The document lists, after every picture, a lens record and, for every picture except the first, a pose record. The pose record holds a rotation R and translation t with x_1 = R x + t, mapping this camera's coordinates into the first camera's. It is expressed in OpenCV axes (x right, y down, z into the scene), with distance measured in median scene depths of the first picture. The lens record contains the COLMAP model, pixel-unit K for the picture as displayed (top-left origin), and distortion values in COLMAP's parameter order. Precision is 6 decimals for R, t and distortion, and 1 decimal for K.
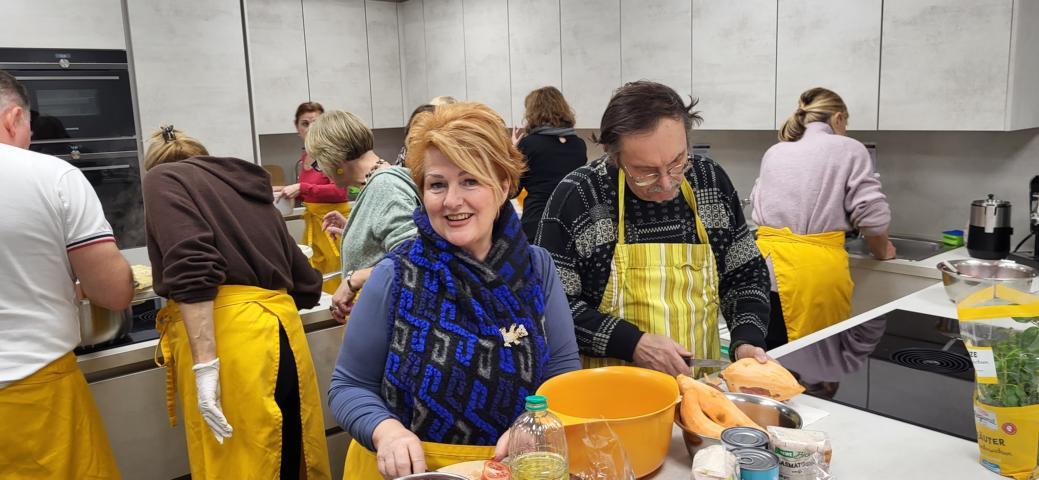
lens RADIAL K [[775.8, 0, 539.2], [0, 775.8, 235.4], [0, 0, 1]] dist [0.057007, -0.076463]
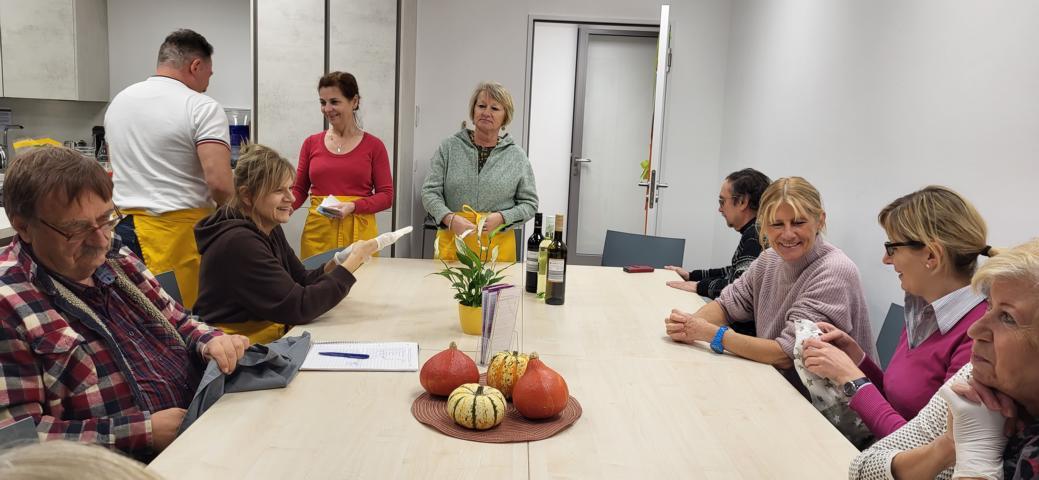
lens RADIAL K [[775.8, 0, 539.2], [0, 775.8, 235.4], [0, 0, 1]] dist [0.057007, -0.076463]
pose [[0.635439, -0.049761, 0.770546, -0.129574], [0.062524, 0.997960, 0.012886, 0.211669], [-0.769616, 0.039989, 0.637254, -0.921368]]
